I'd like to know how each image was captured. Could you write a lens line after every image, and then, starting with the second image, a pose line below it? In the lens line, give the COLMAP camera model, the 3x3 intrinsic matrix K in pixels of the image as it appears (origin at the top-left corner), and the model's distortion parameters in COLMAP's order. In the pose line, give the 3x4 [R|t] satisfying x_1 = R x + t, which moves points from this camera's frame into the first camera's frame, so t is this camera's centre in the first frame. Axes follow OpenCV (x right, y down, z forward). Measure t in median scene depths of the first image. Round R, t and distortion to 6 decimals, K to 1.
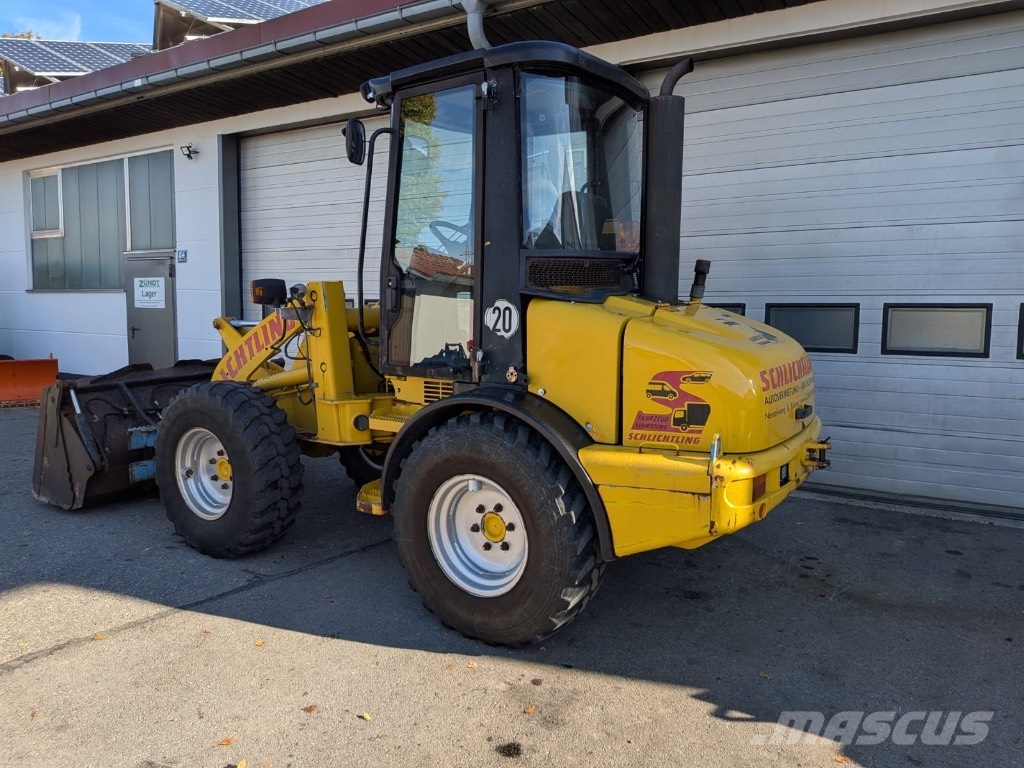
lens RADIAL K [[737.6, 0, 524.6], [0, 737.6, 378.4], [0, 0, 1]] dist [0.044695, -0.068710]
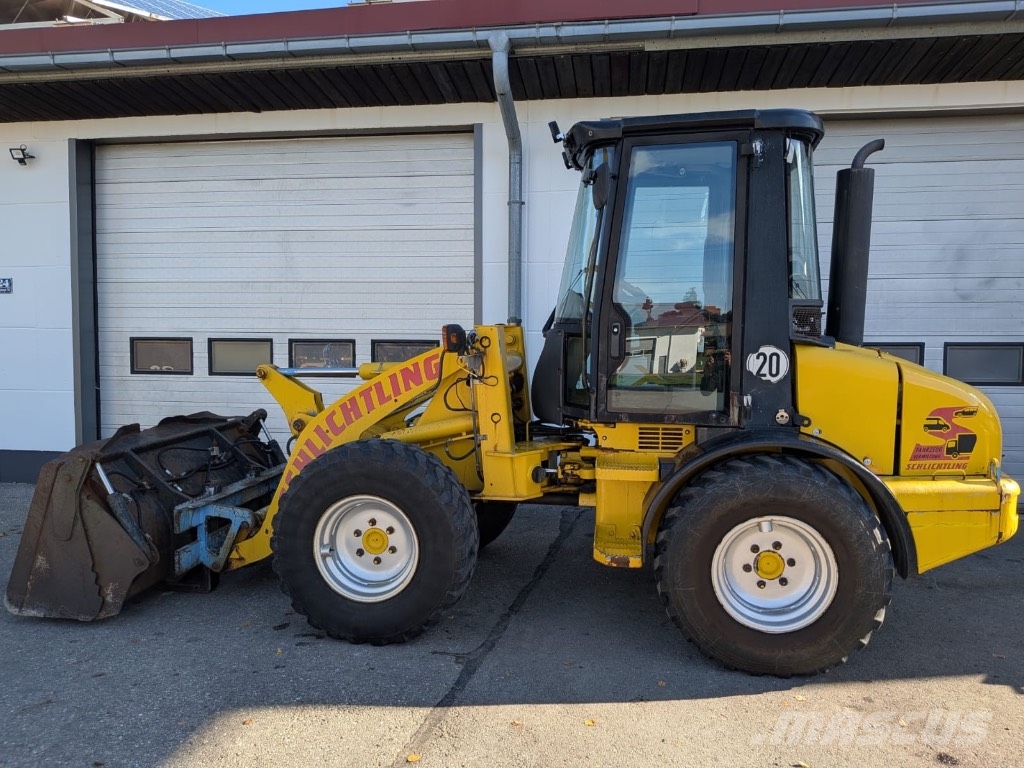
lens RADIAL K [[737.6, 0, 518.7], [0, 737.6, 388.7], [0, 0, 1]] dist [0.044695, -0.068710]
pose [[0.914777, -0.032286, 0.402668, -0.681306], [0.044415, 0.998796, -0.020818, -0.034720], [-0.401511, 0.036928, 0.915109, 0.155488]]
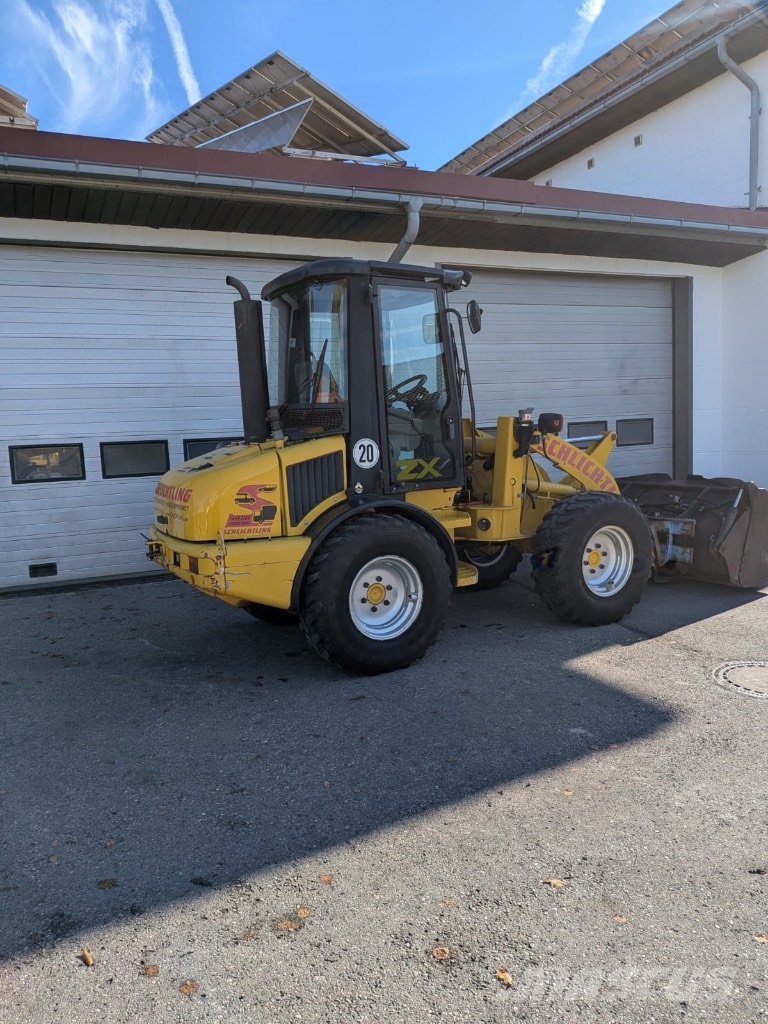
lens RADIAL K [[737.6, 0, 363.7], [0, 737.6, 518.2], [0, 0, 1]] dist [0.044695, -0.068710]
pose [[0.556315, -0.134224, 0.820060, -1.893773], [0.130778, 0.988712, 0.073111, -0.094211], [-0.820616, 0.066573, 0.567589, 0.543717]]
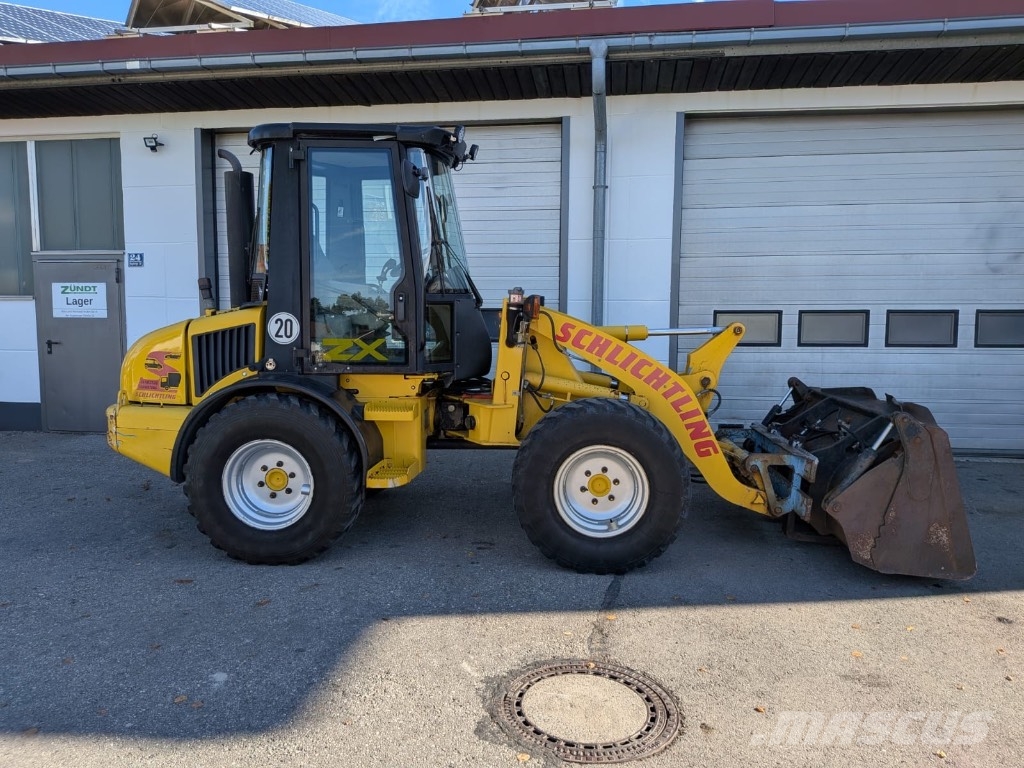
lens RADIAL K [[737.6, 0, 512.2], [0, 737.6, 379.0], [0, 0, 1]] dist [0.044695, -0.068710]
pose [[0.916938, -0.045500, 0.396428, -0.988760], [0.044903, 0.998933, 0.010790, -0.026878], [-0.396496, 0.007907, 0.918002, 0.018836]]
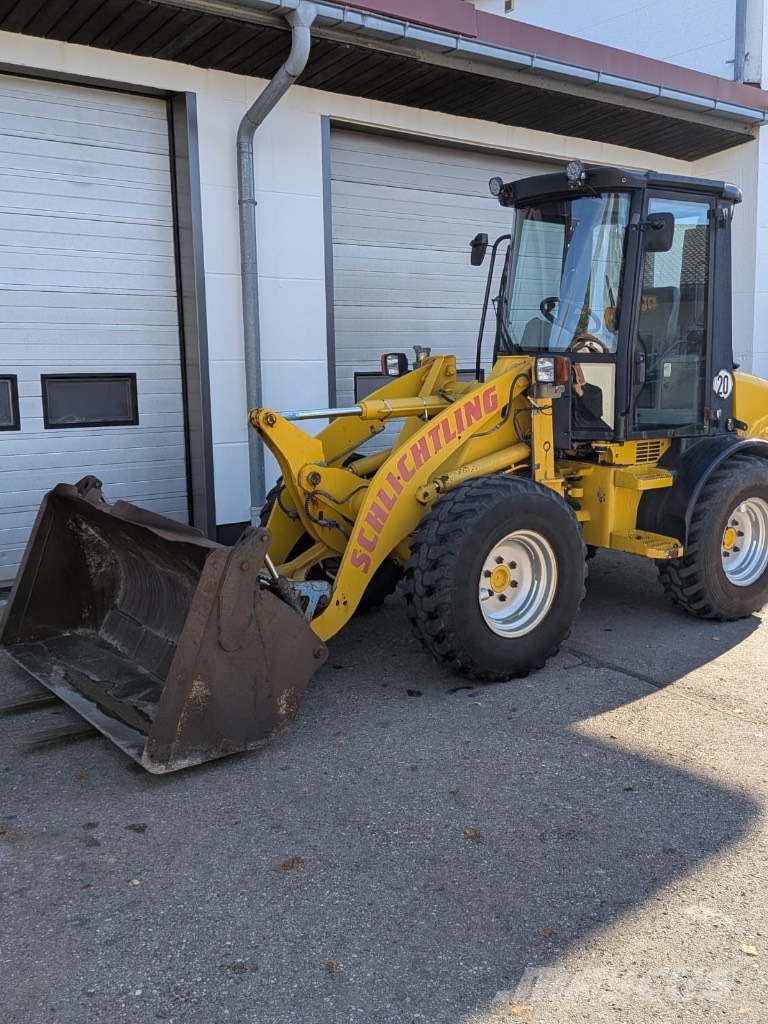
lens RADIAL K [[972.2, 0, 378.6], [0, 972.2, 512.7], [0, 0, 1]] dist [0.020601, 0.000000]
pose [[0.352164, -0.156848, 0.922702, -1.690043], [0.109678, 0.985981, 0.125745, -0.124716], [-0.929490, 0.056917, 0.364430, 0.827495]]
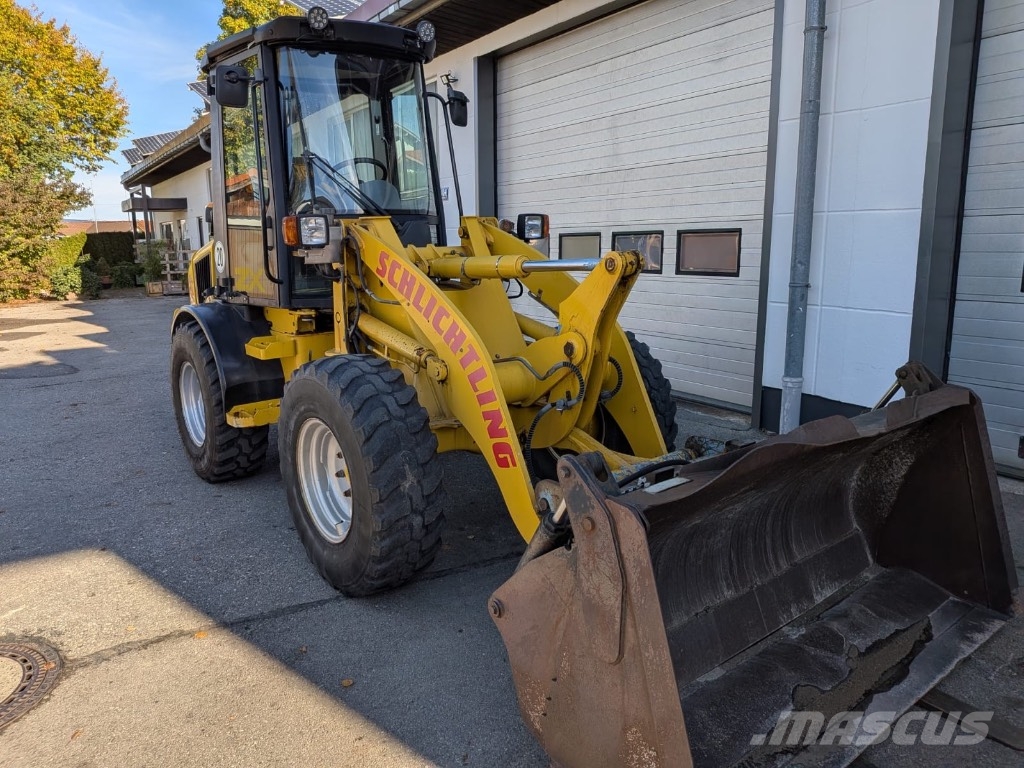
lens RADIAL K [[737.6, 0, 508.7], [0, 737.6, 380.5], [0, 0, 1]] dist [0.044695, -0.068710]
pose [[0.905438, 0.055853, -0.420787, 0.096017], [-0.016617, 0.995210, 0.096341, -0.034799], [0.424152, -0.080238, 0.902029, 0.332913]]
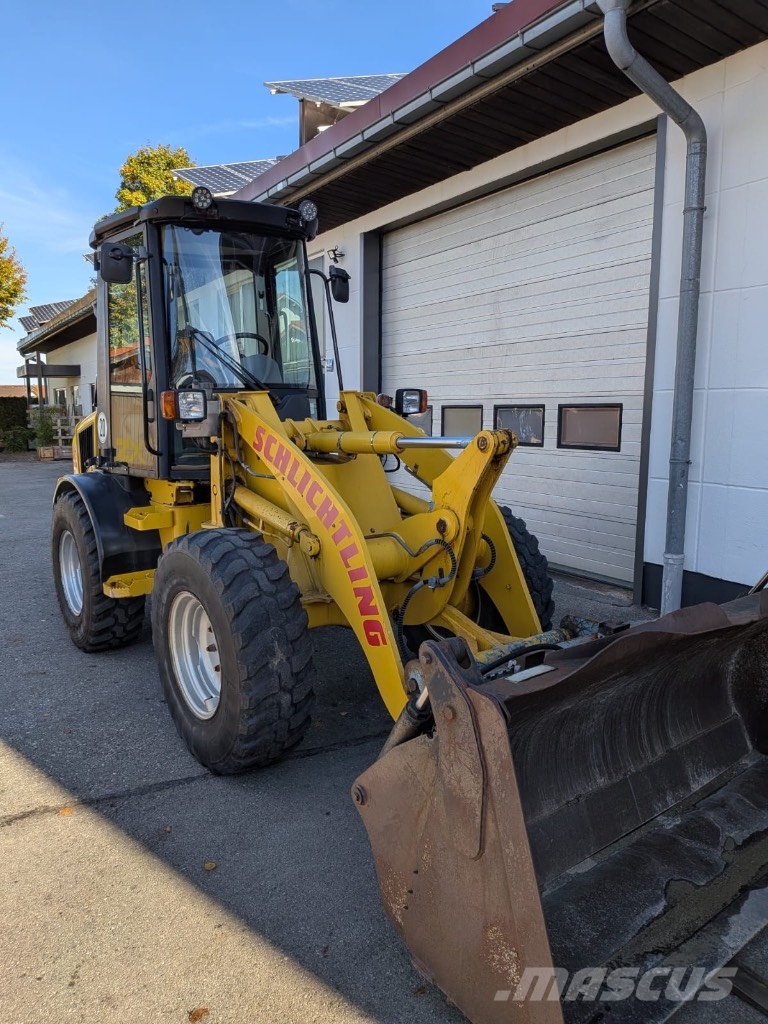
lens RADIAL K [[737.6, 0, 383.1], [0, 737.6, 513.7], [0, 0, 1]] dist [0.044695, -0.068710]
pose [[0.897357, 0.047659, -0.438724, 0.107909], [-0.027791, 0.998281, 0.051601, -0.045325], [0.440429, -0.034111, 0.897139, 0.343220]]
